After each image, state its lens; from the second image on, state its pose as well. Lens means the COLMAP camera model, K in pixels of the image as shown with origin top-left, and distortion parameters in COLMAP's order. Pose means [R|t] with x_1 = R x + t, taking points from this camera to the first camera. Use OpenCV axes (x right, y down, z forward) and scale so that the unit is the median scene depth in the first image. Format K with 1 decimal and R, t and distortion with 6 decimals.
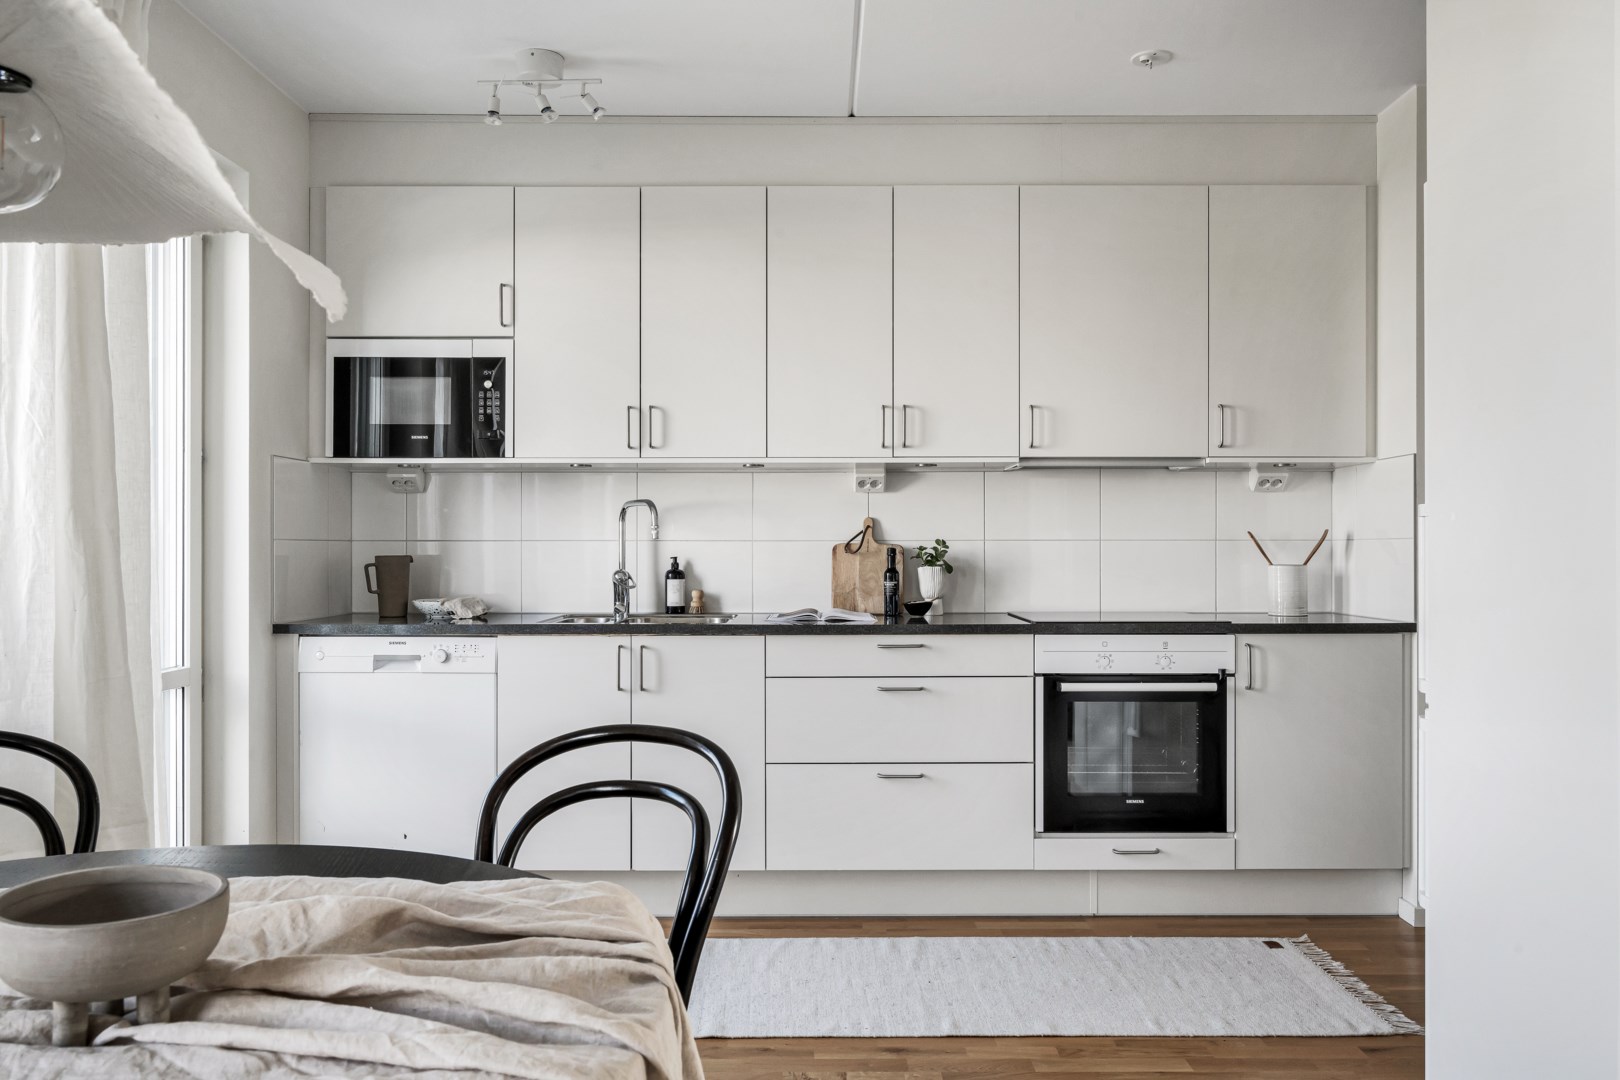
lens RADIAL K [[1236.4, 0, 810.3], [0, 1236.4, 550.7], [0, 0, 1]] dist [-0.010510, -0.001899]
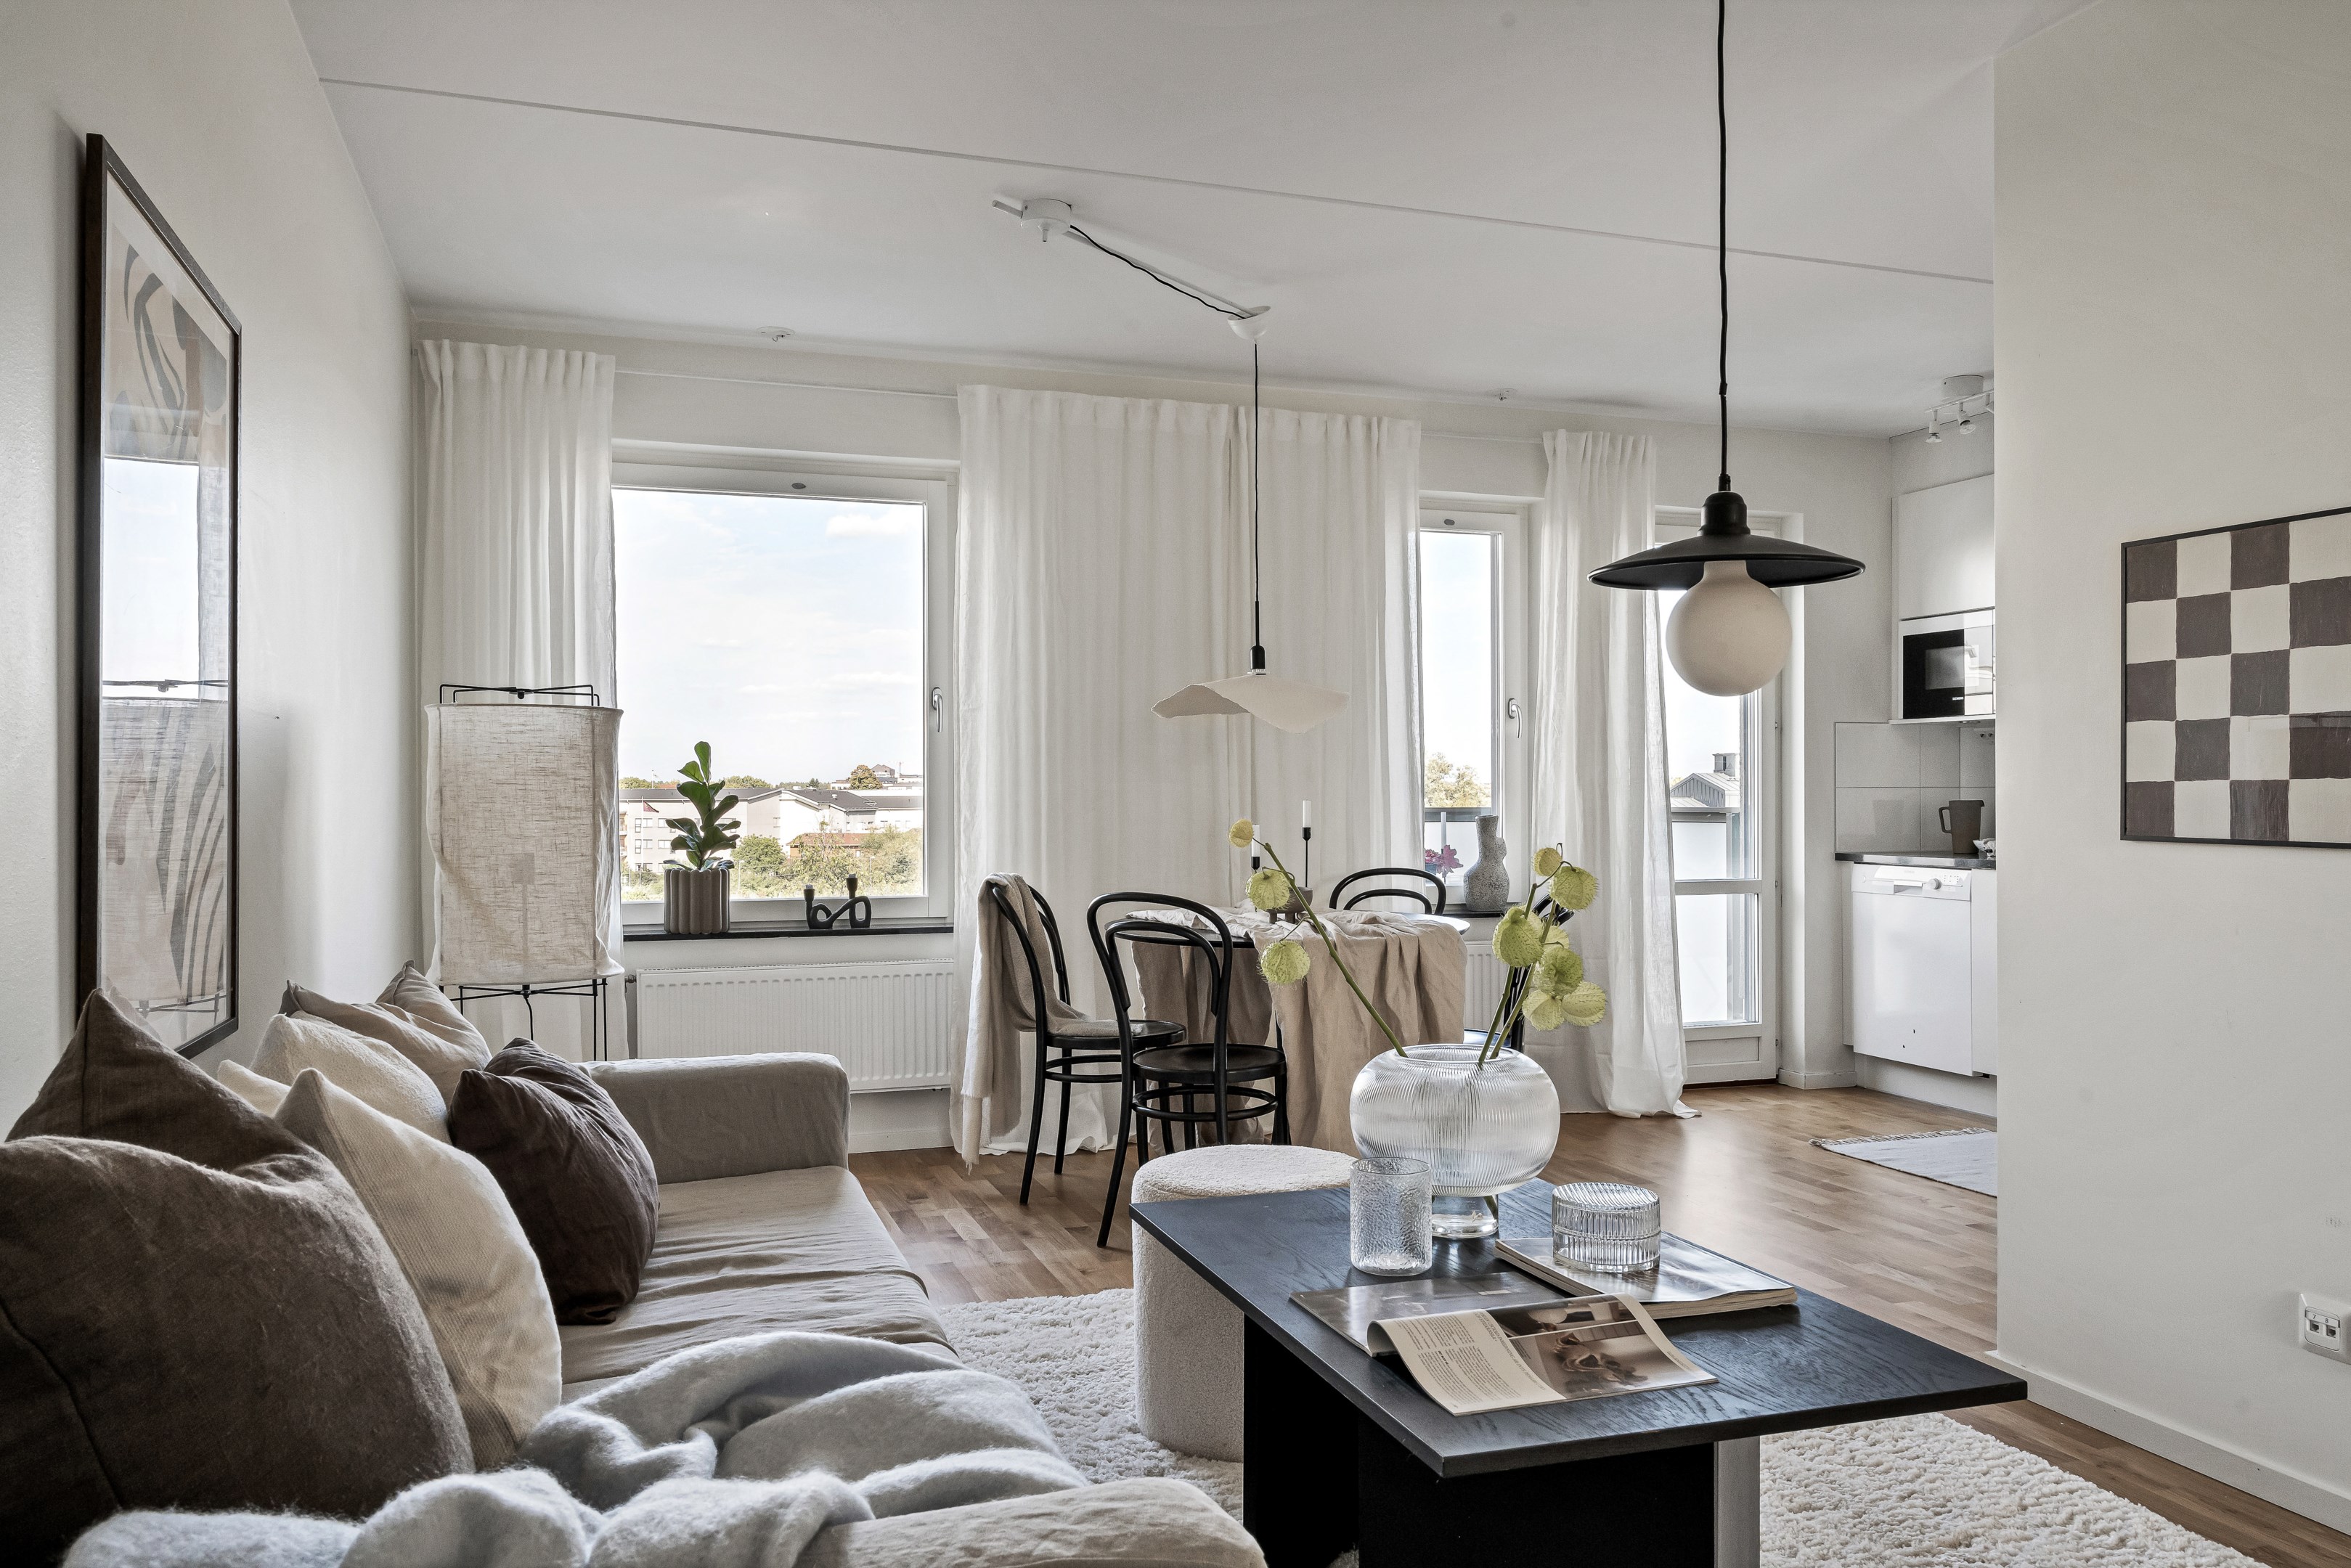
lens RADIAL K [[1696.6, 0, 1172.9], [0, 1696.6, 790.7], [0, 0, 1]] dist [-0.005231, 0.003139]
pose [[0.320887, -0.004994, -0.947104, 0.914642], [0.001490, 0.999988, -0.004768, 0.001362], [0.947116, 0.000119, 0.320891, -0.204163]]
